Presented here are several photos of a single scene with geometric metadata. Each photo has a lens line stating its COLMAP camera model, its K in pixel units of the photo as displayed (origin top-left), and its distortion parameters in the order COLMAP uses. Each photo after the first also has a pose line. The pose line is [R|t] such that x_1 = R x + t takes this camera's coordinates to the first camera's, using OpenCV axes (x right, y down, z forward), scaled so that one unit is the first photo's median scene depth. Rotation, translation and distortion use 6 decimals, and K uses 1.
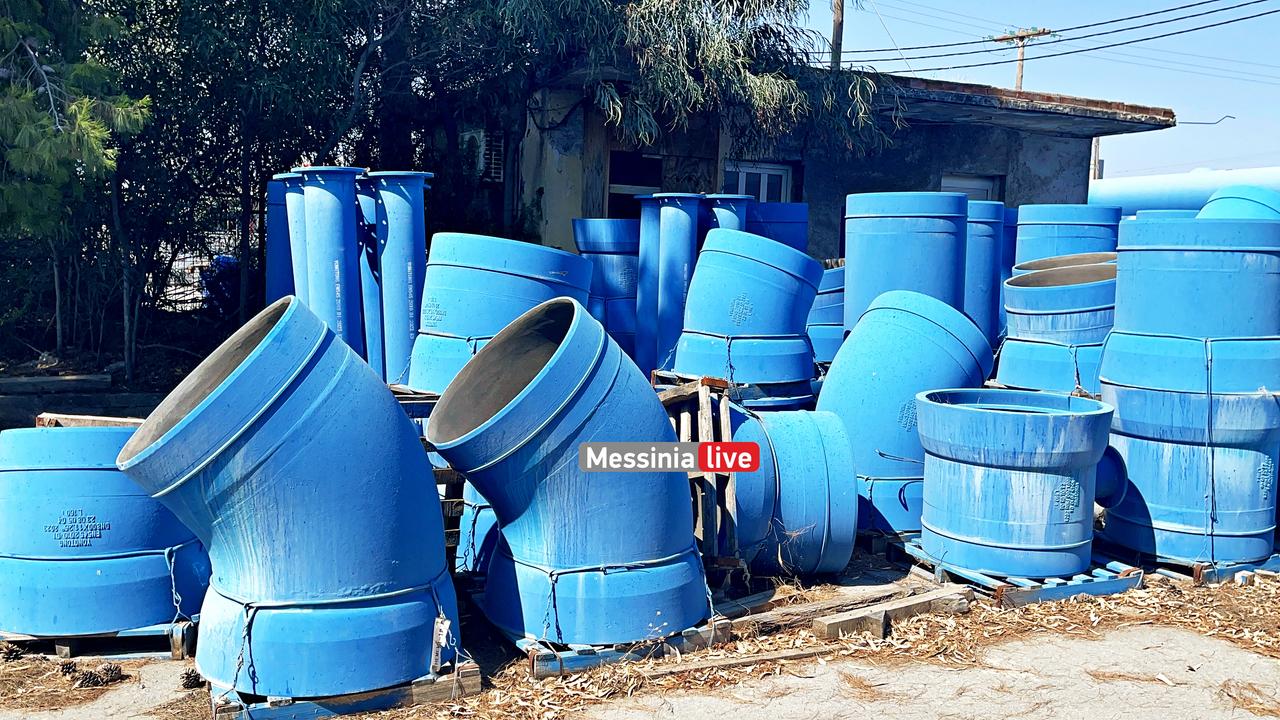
lens RADIAL K [[1130.1, 0, 652.8], [0, 1130.1, 368.0], [0, 0, 1]] dist [0.038121, -0.021735]
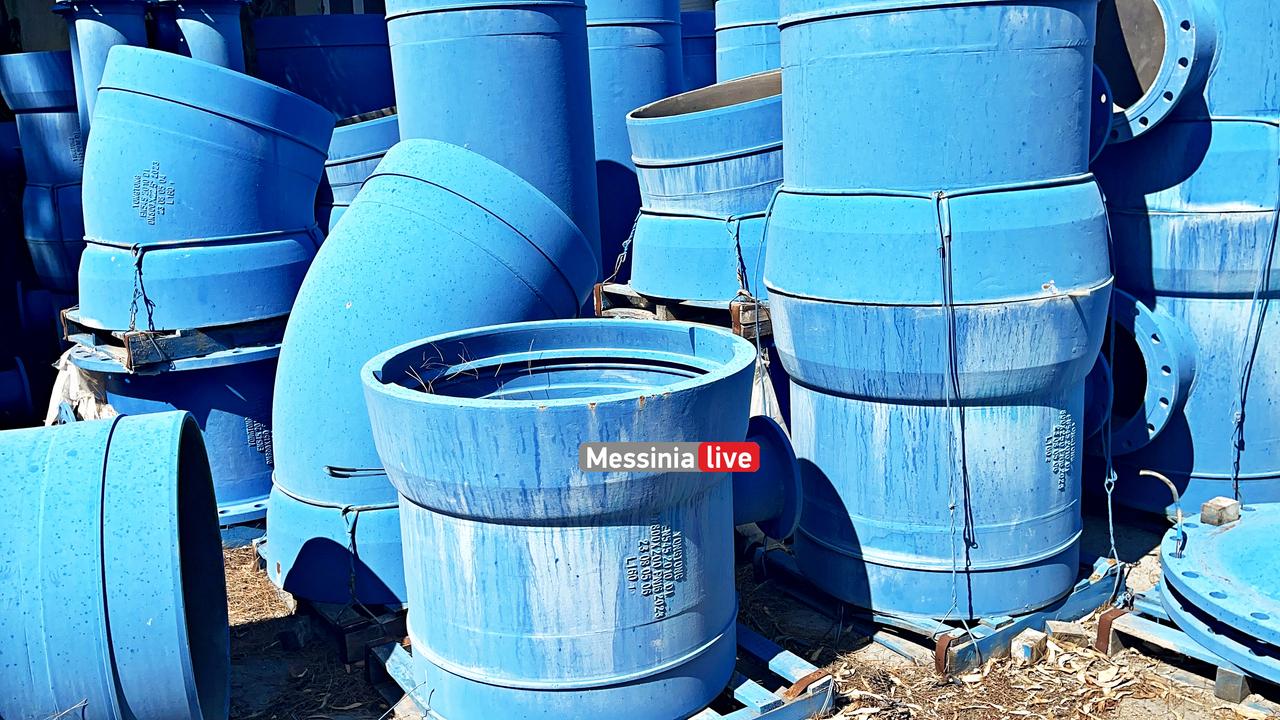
lens RADIAL K [[1130.1, 0, 624.1], [0, 1130.1, 378.7], [0, 0, 1]] dist [0.038121, -0.021735]
pose [[0.989422, -0.094919, 0.109705, 0.288332], [0.080427, 0.988284, 0.129713, -0.020934], [-0.120732, -0.119517, 0.985464, 0.520866]]
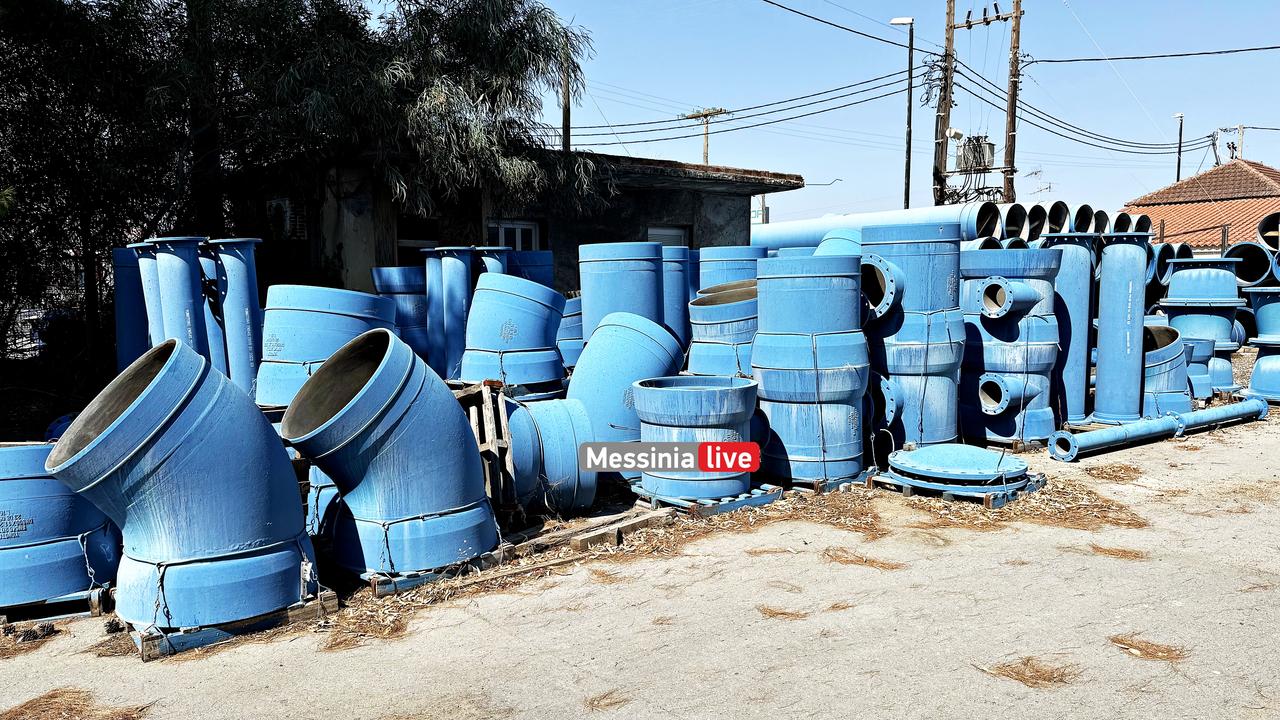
lens RADIAL K [[897.6, 0, 633.7], [0, 897.6, 380.0], [0, 0, 1]] dist [0.053982, -0.061321]
pose [[0.975179, -0.064634, 0.211775, -0.010200], [0.063894, 0.997903, 0.010342, 0.008221], [-0.212000, 0.003446, 0.977264, -0.133923]]
